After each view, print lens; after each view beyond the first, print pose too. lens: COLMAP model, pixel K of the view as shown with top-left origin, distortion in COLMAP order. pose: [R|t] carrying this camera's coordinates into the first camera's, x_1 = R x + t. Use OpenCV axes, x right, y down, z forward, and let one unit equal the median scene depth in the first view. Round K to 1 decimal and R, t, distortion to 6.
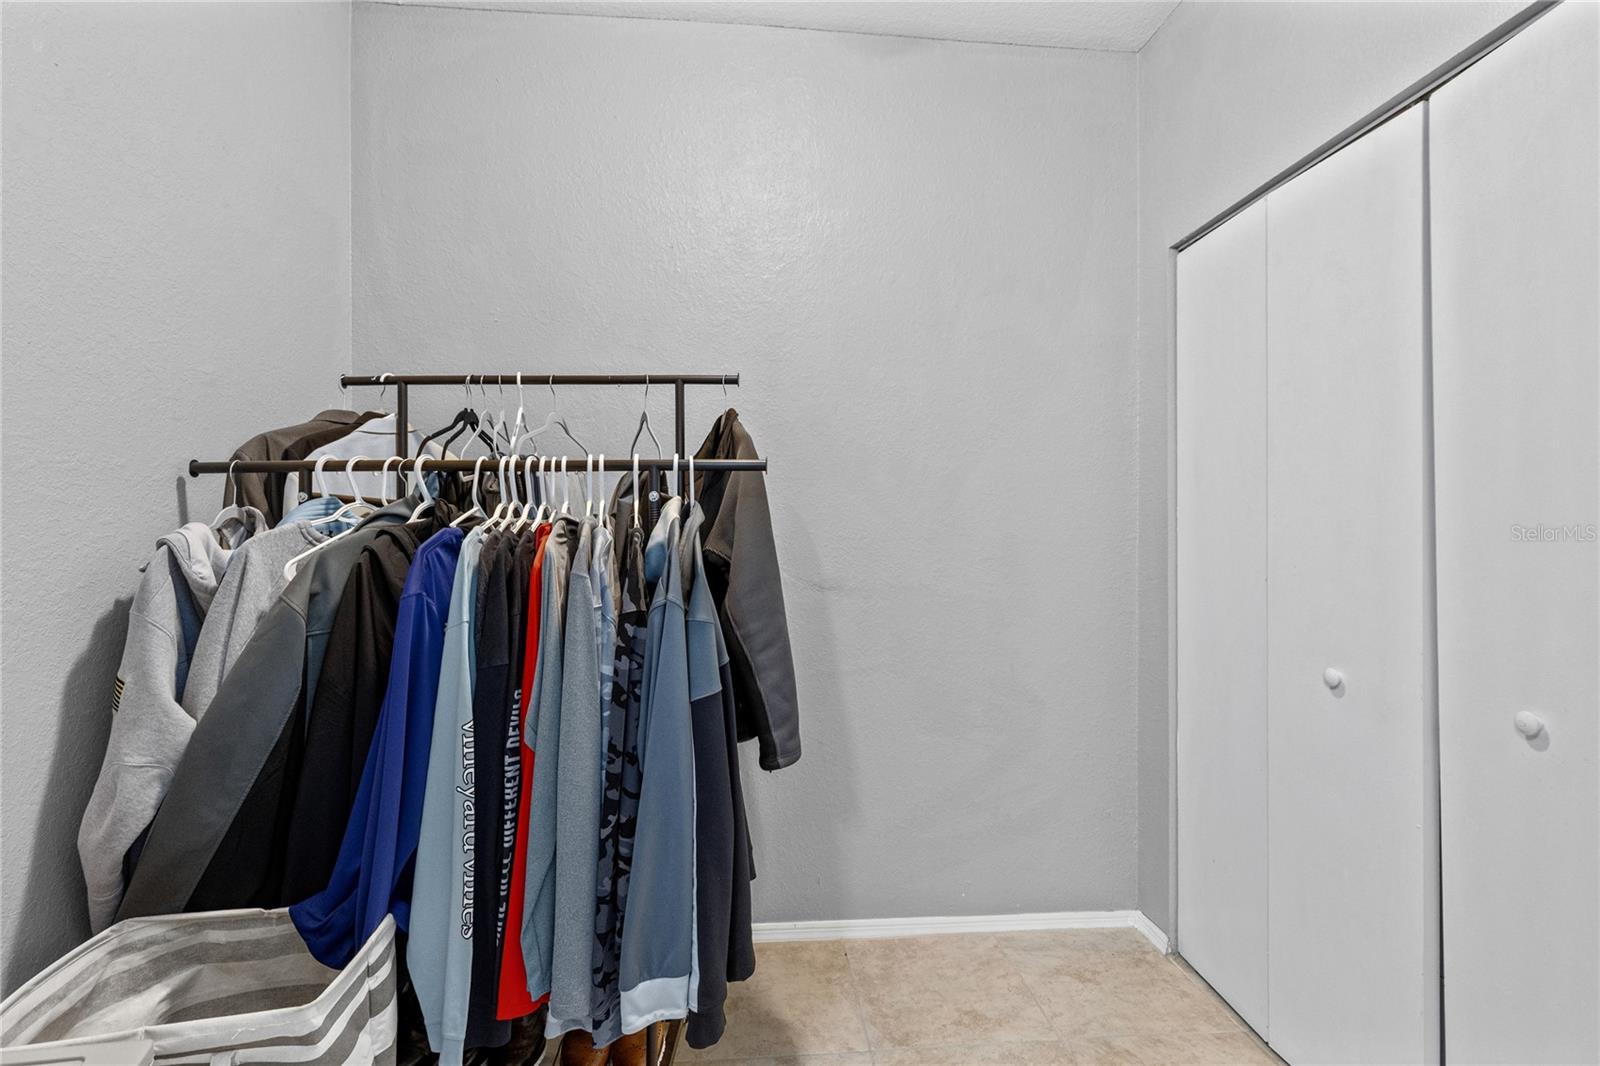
lens RADIAL K [[730.1, 0, 801.1], [0, 730.1, 536.9], [0, 0, 1]] dist [-0.000317, 0.000022]
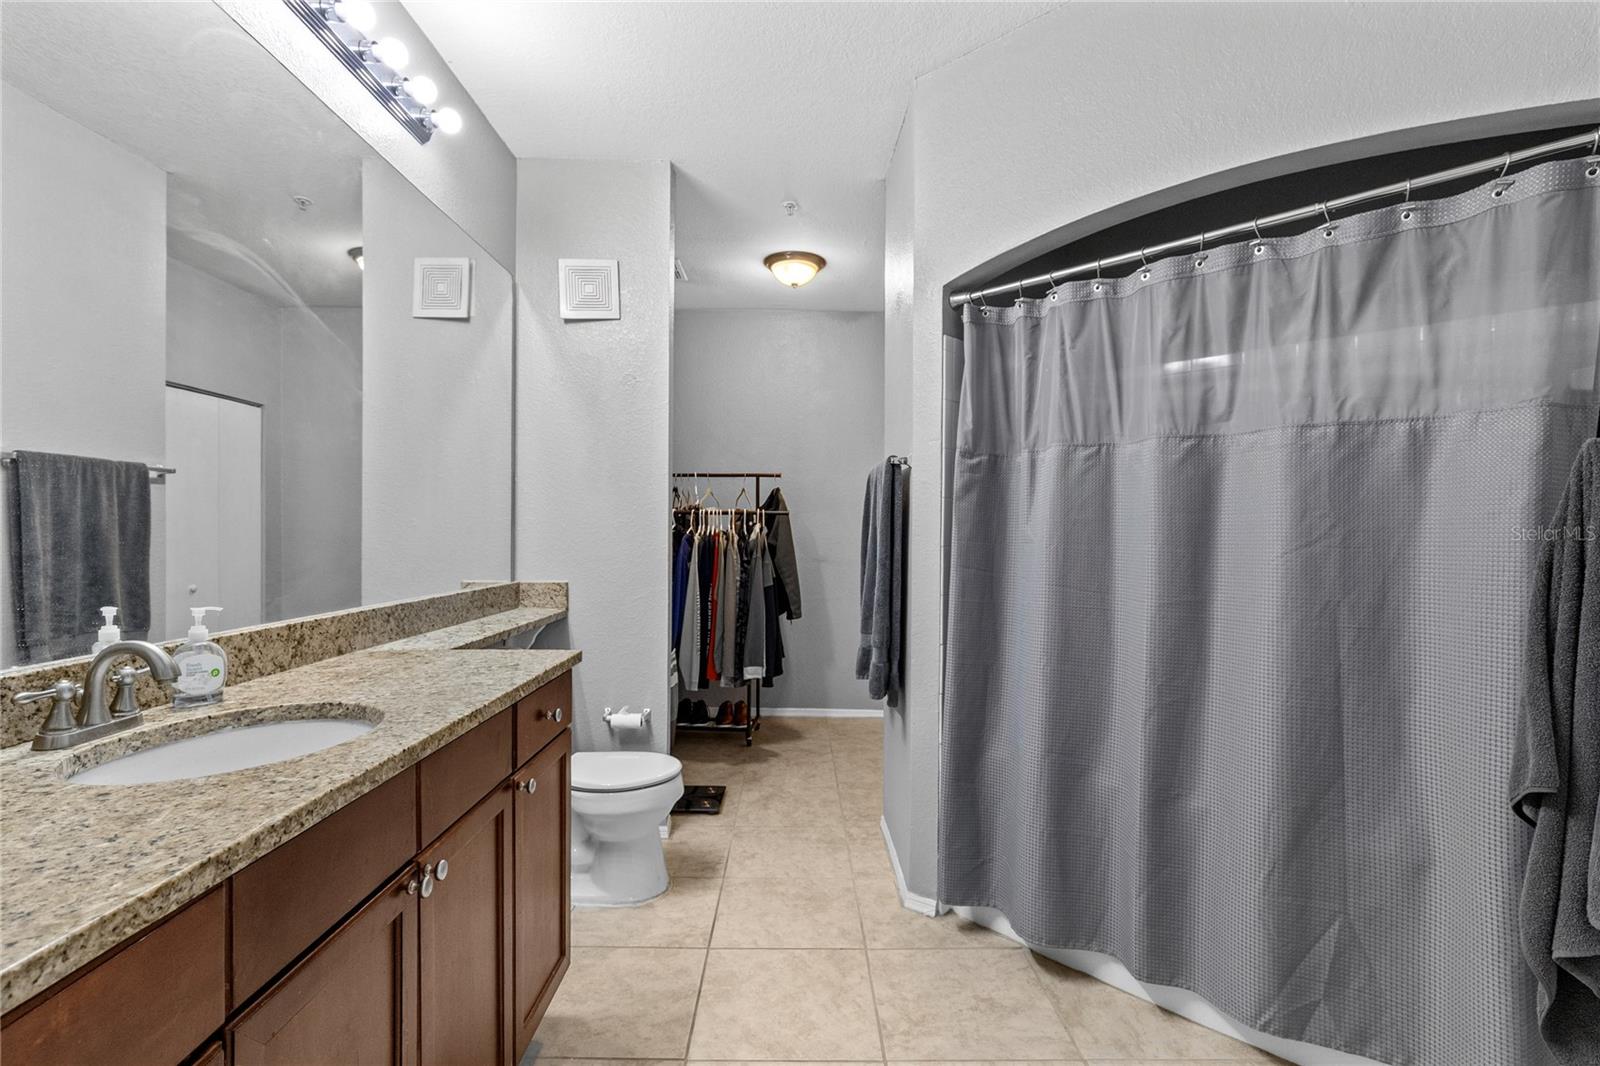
lens RADIAL K [[730.1, 0, 801.1], [0, 730.1, 536.9], [0, 0, 1]] dist [-0.000317, 0.000022]
pose [[0.998574, 0.020974, -0.049097, 0.141702], [-0.021148, 0.999772, -0.003039, 0.003370], [0.049022, 0.004073, 0.998789, -1.895041]]
